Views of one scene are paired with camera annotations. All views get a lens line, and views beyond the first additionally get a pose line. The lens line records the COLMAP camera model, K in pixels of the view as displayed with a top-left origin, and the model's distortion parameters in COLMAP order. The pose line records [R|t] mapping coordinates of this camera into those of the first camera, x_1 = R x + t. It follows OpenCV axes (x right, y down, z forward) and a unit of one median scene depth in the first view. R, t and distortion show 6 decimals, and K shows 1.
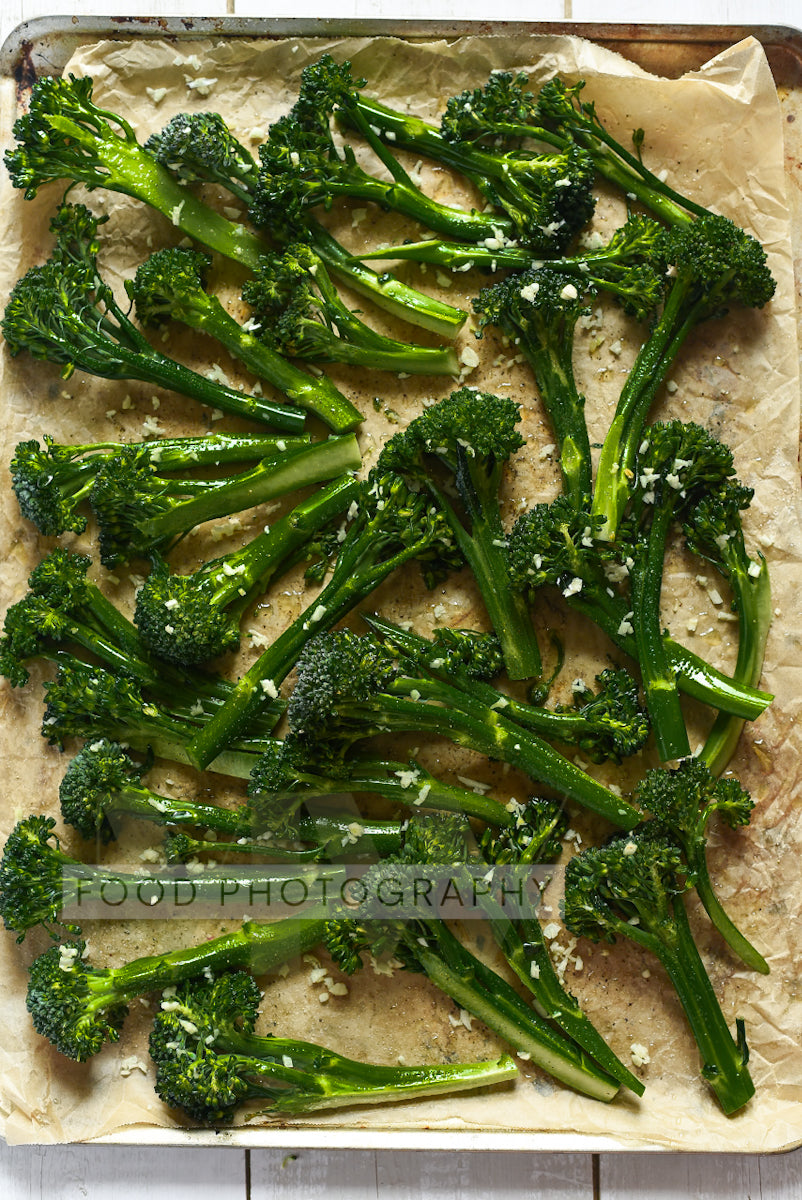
lens RADIAL K [[1910.5, 0, 393.1], [0, 1910.5, 594.4], [0, 0, 1]] dist [-0.156244, 0.000000]
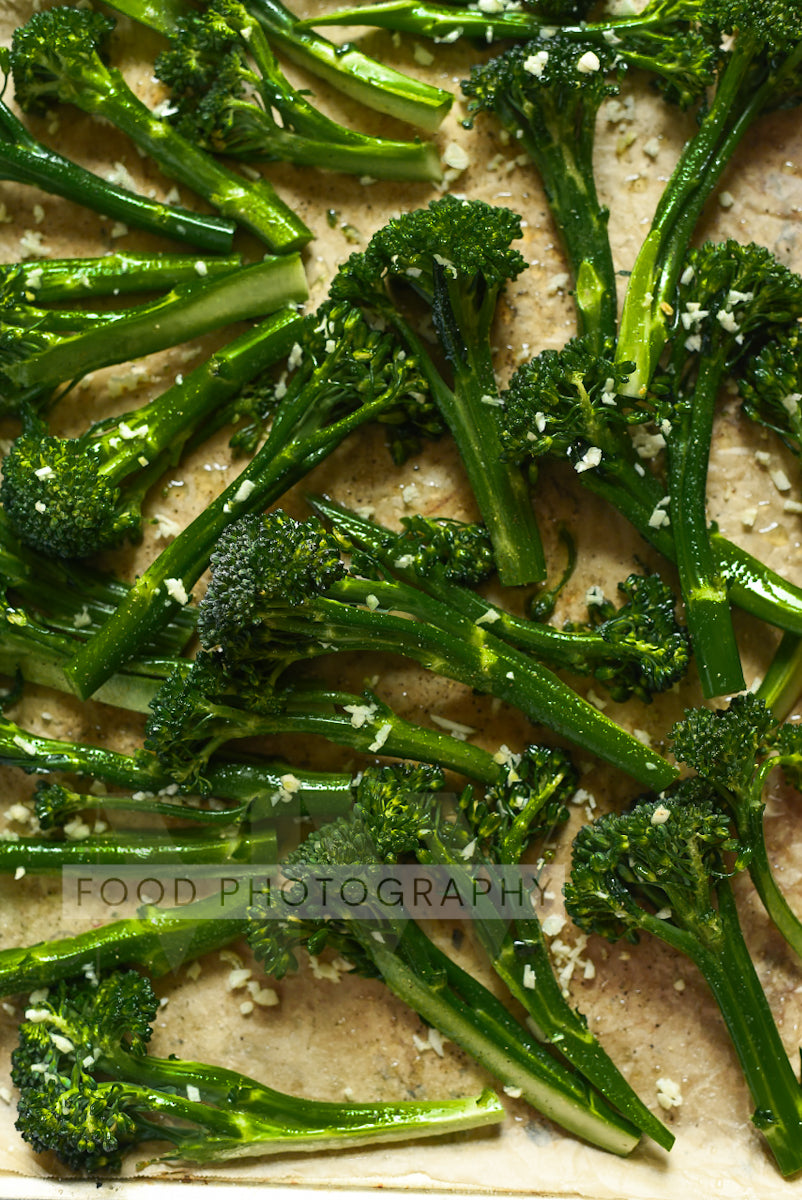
lens RADIAL K [[1910.5, 0, 398.6], [0, 1910.5, 610.1], [0, 0, 1]] dist [-0.156244, 0.000000]
pose [[0.999682, 0.015837, -0.019622, 0.035776], [-0.015536, 0.999761, 0.015404, 0.043651], [0.019861, -0.015094, 0.999689, 0.258353]]
